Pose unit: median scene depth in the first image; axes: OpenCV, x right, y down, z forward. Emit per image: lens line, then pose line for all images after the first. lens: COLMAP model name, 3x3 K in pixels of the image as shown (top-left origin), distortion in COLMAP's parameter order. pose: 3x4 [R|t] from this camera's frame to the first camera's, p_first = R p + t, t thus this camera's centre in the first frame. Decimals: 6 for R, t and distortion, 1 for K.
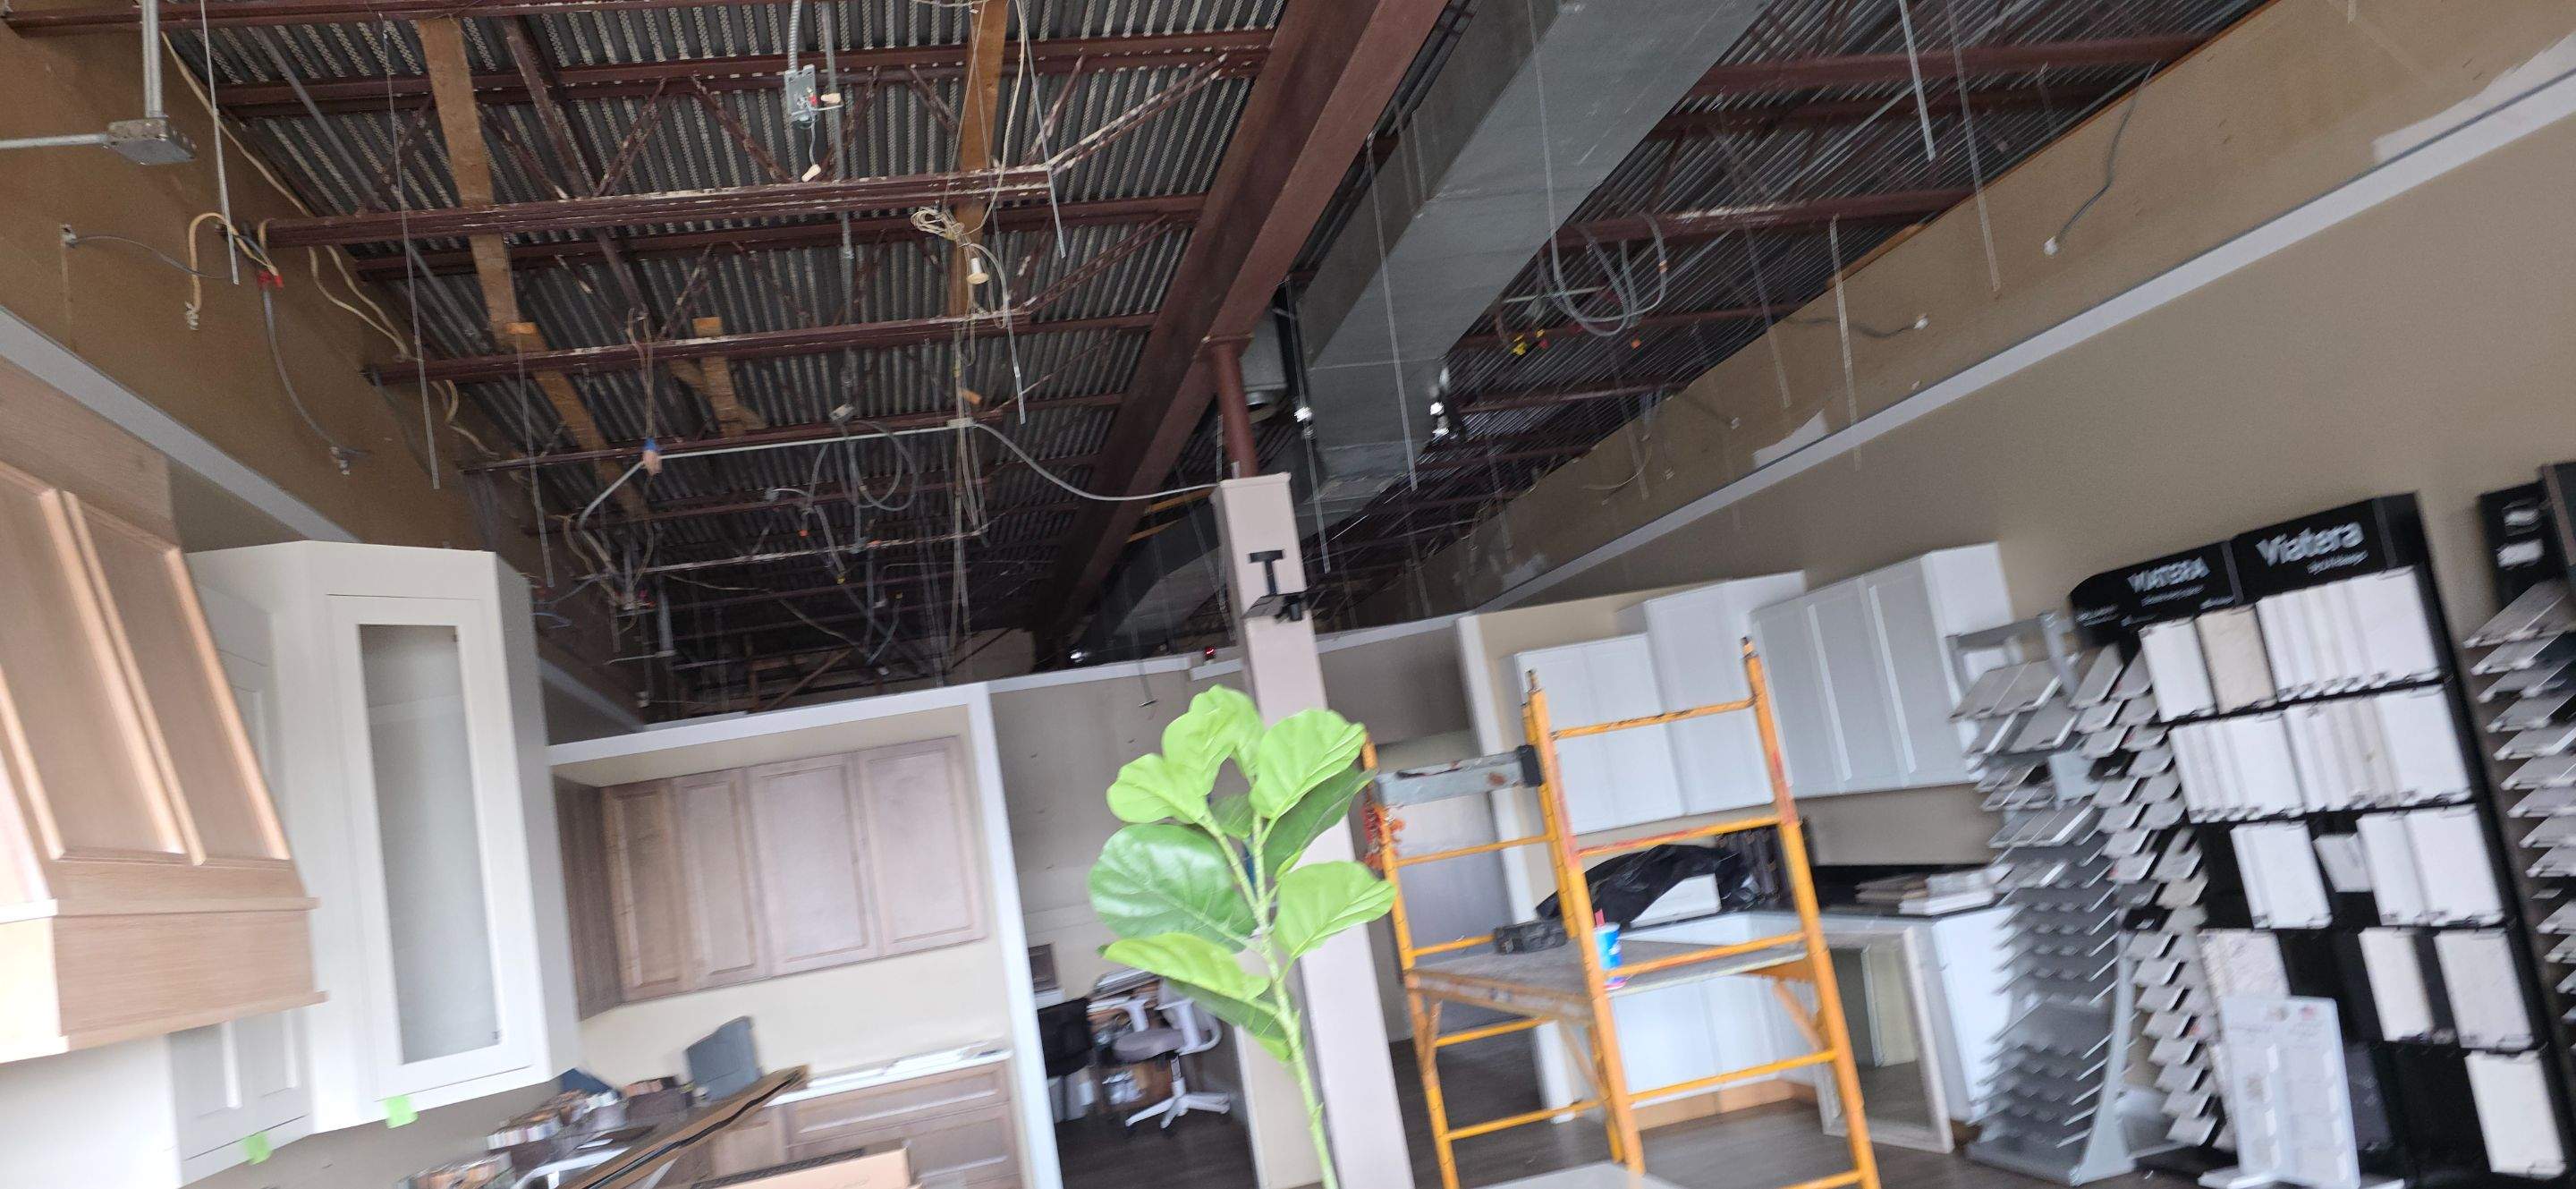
lens RADIAL K [[1673.9, 0, 1257.4], [0, 1673.9, 622.4], [0, 0, 1]] dist [0.083209, -0.080358]
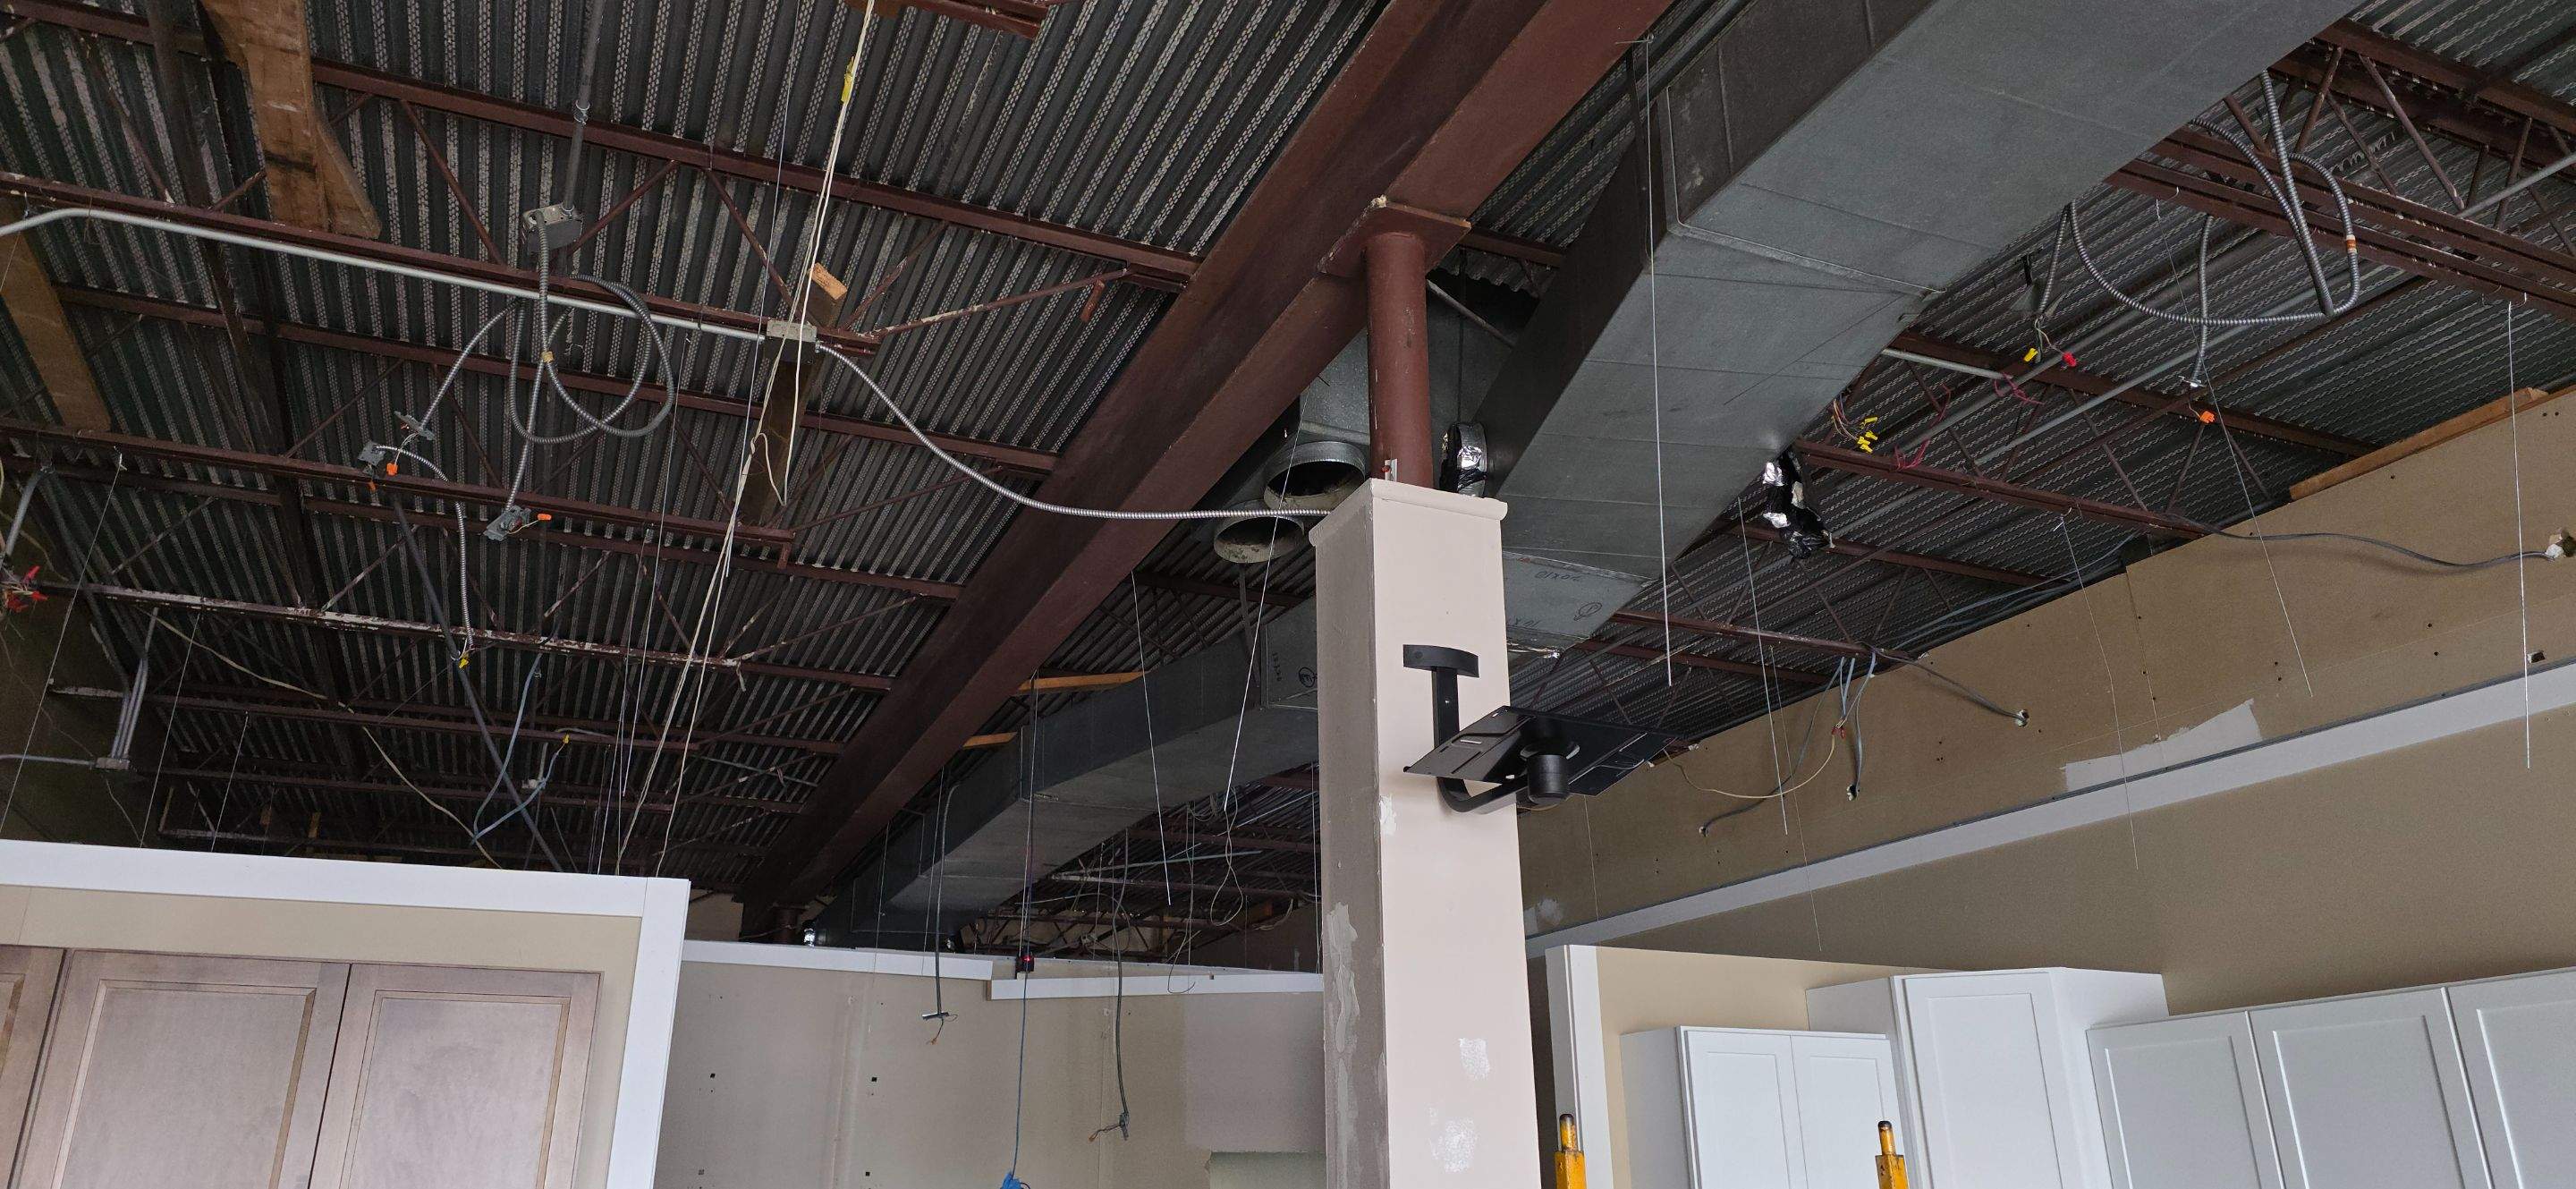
lens RADIAL K [[1673.9, 0, 1266.3], [0, 1673.9, 582.3], [0, 0, 1]] dist [0.083209, -0.080358]
pose [[0.967757, 0.218586, 0.125169, -0.096454], [-0.179902, 0.947619, -0.263920, 0.063990], [-0.176302, 0.232892, 0.956389, 0.569773]]
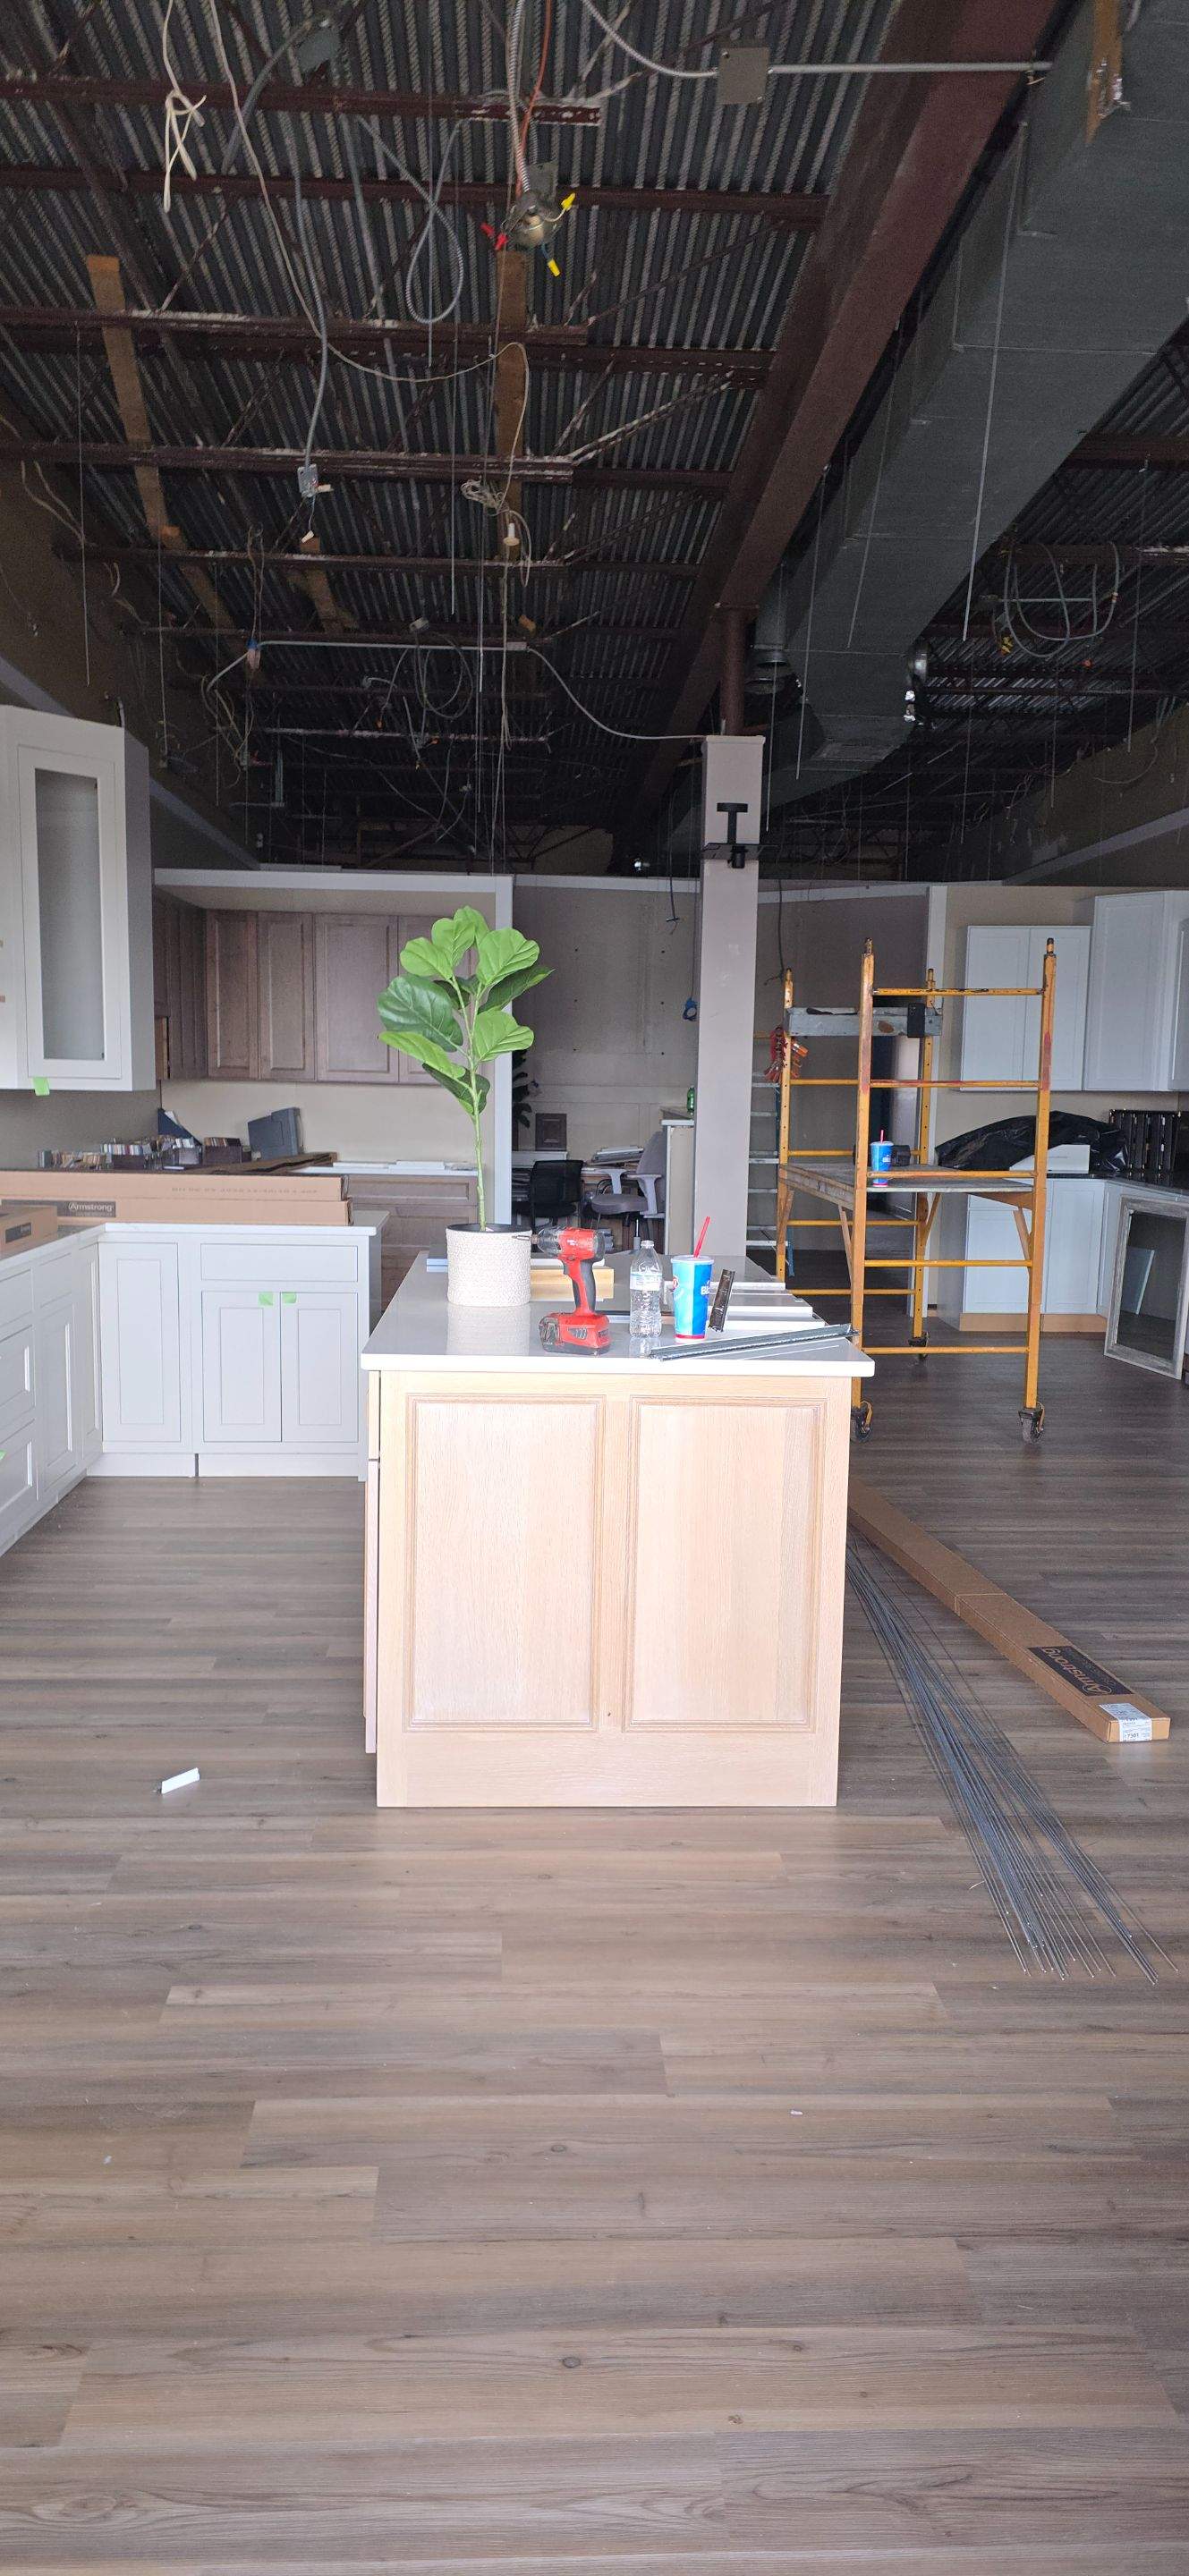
lens RADIAL K [[1673.9, 0, 575.1], [0, 1673.9, 1296.1], [0, 0, 1]] dist [0.083209, -0.080358]
pose [[0.969052, 0.200179, -0.144453, 0.138701], [-0.154103, 0.947696, 0.279508, -0.027669], [0.192849, -0.248597, 0.949215, -0.254810]]
